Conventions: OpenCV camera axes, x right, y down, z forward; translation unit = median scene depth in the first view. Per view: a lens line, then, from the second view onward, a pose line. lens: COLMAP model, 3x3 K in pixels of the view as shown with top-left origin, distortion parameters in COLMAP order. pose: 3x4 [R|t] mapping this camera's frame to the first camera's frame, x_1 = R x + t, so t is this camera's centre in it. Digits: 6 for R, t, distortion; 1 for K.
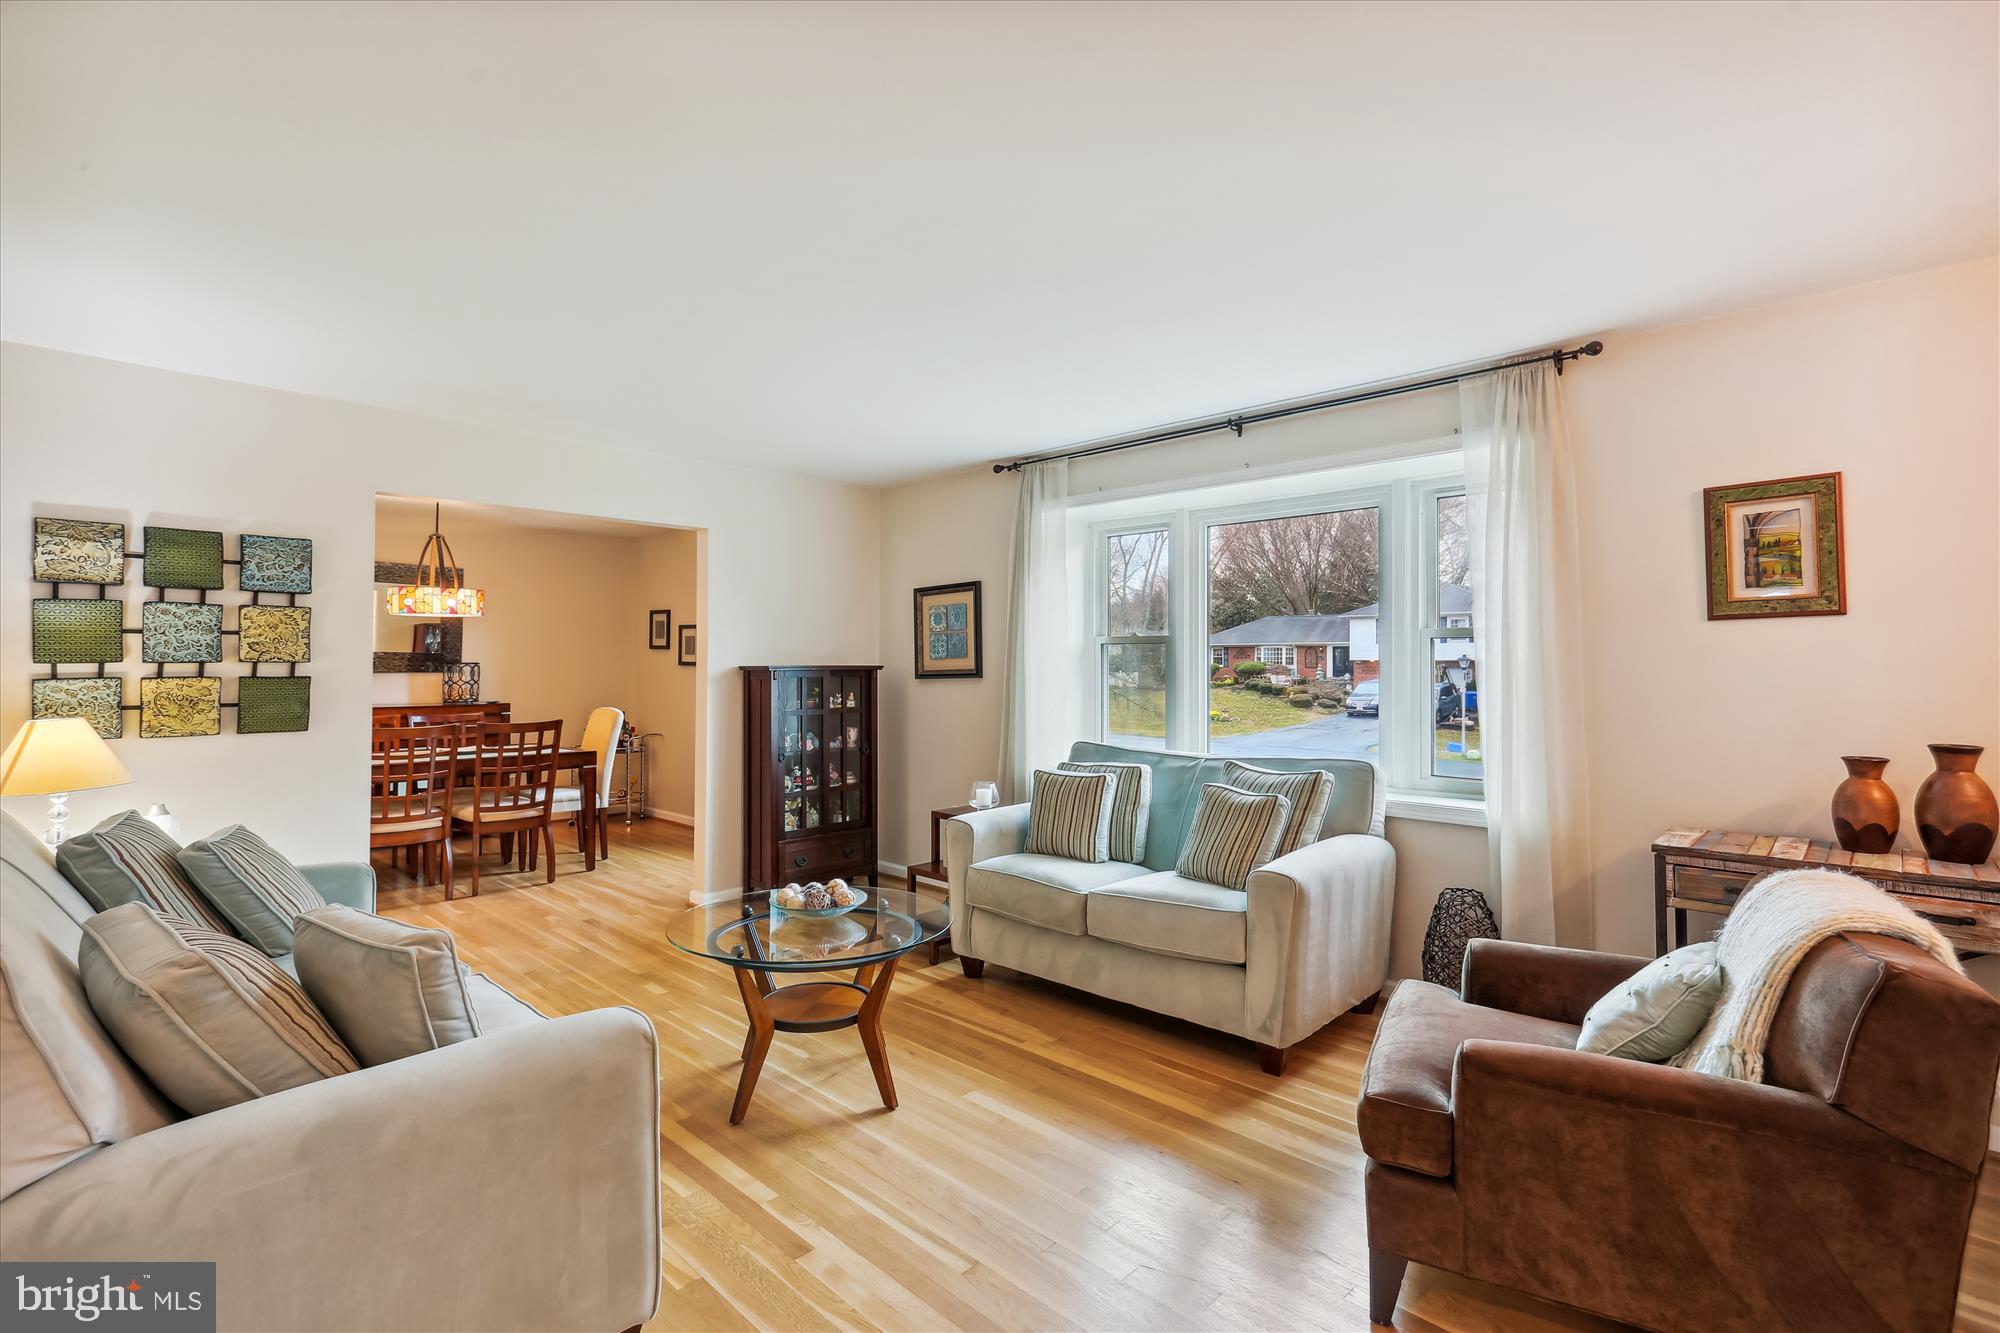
lens RADIAL K [[976.9, 0, 988.6], [0, 976.9, 657.6], [0, 0, 1]] dist [-0.071290, 0.030598]
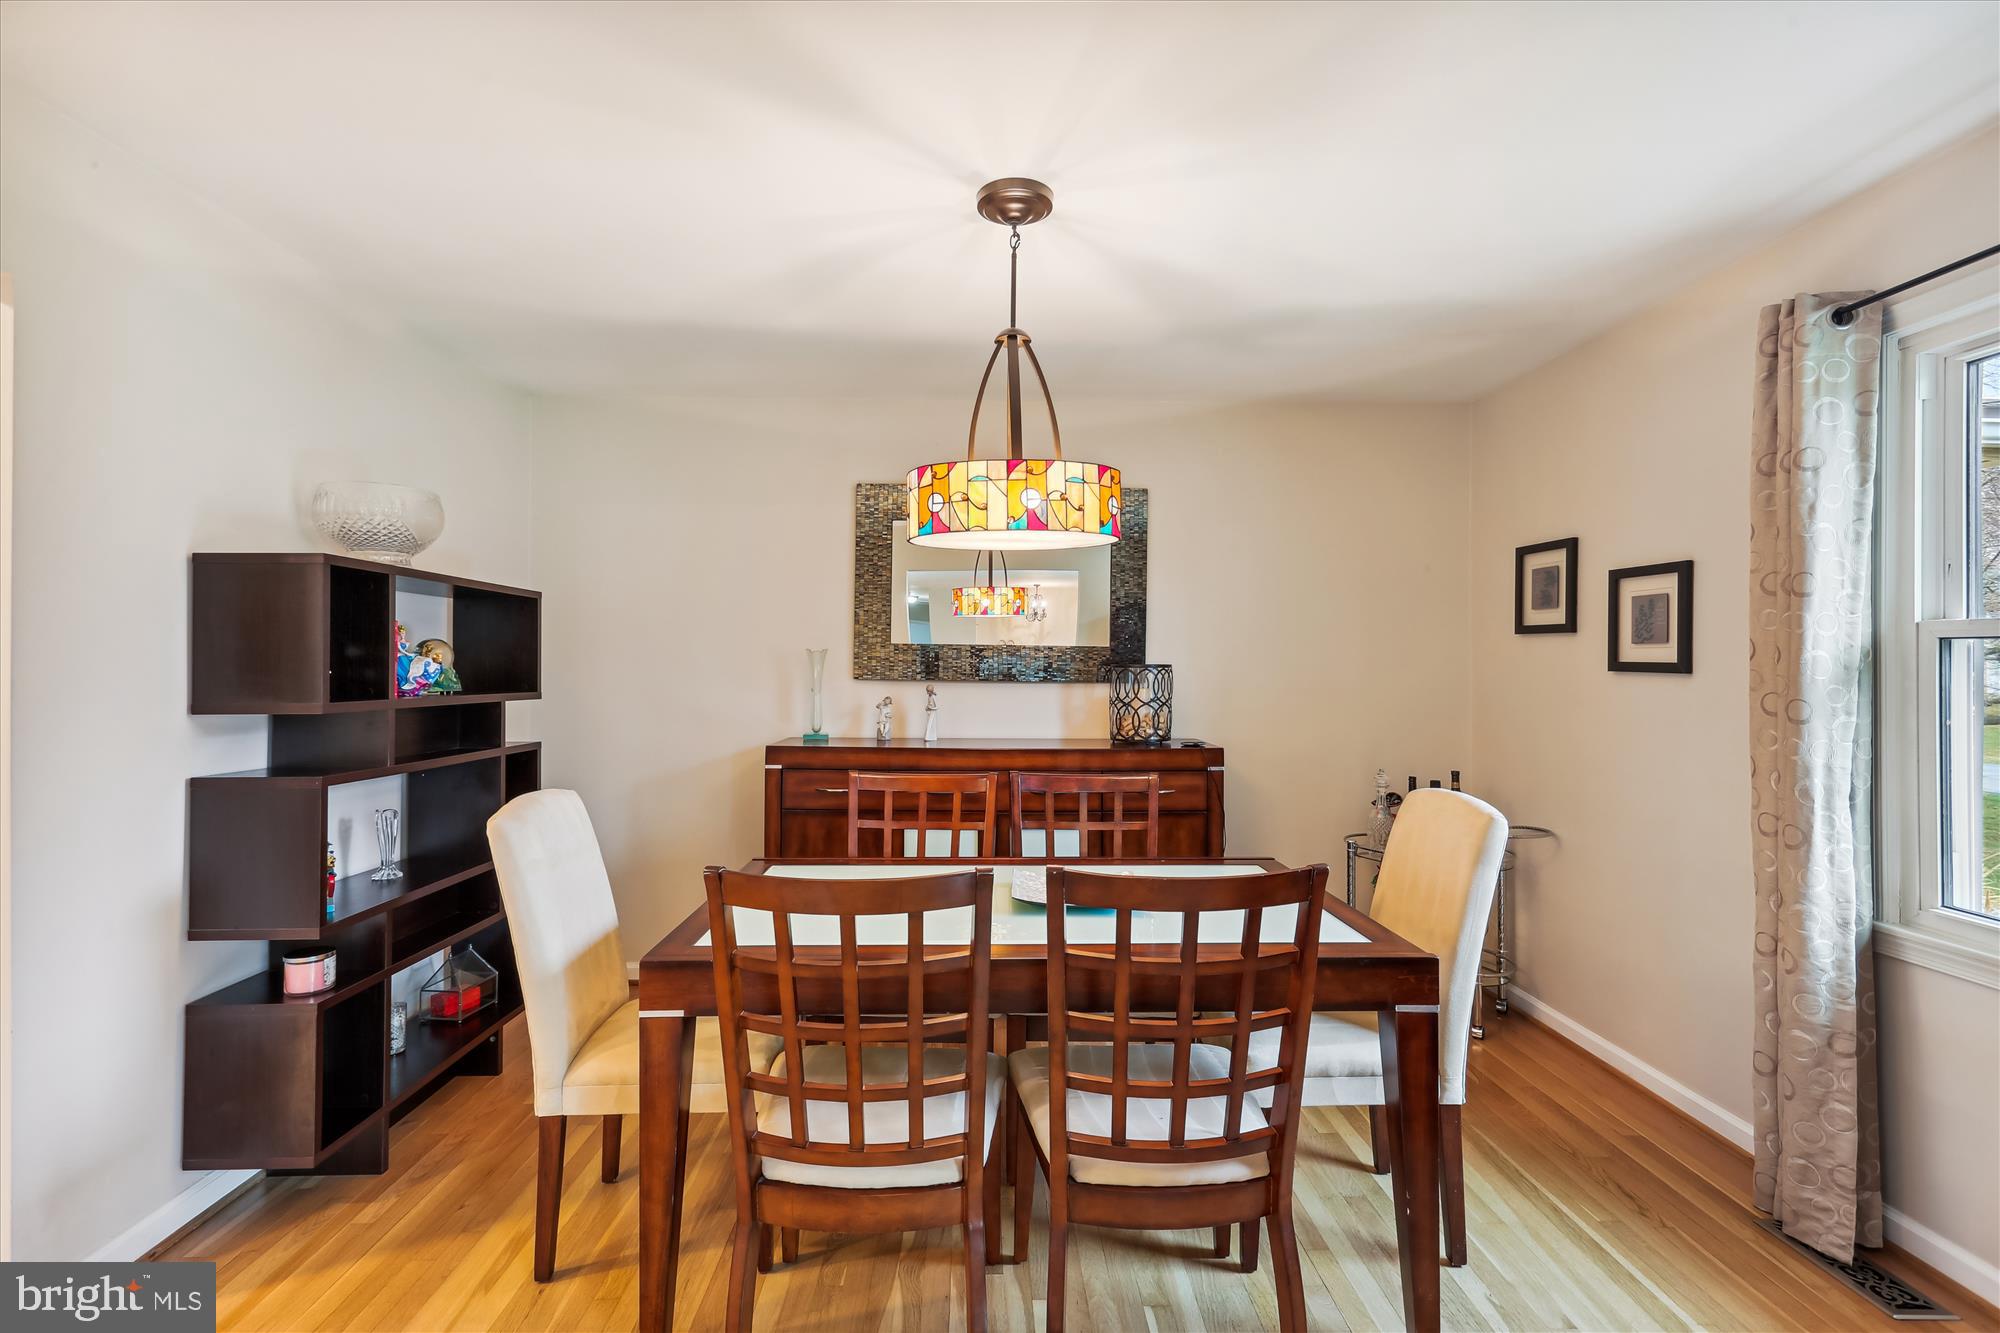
lens RADIAL K [[976.9, 0, 988.6], [0, 976.9, 657.6], [0, 0, 1]] dist [-0.071290, 0.030598]
pose [[0.729976, -0.004949, -0.683455, -0.245731], [0.010055, 0.999943, 0.003499, -0.001683], [0.683398, -0.009427, 0.729985, 0.553711]]
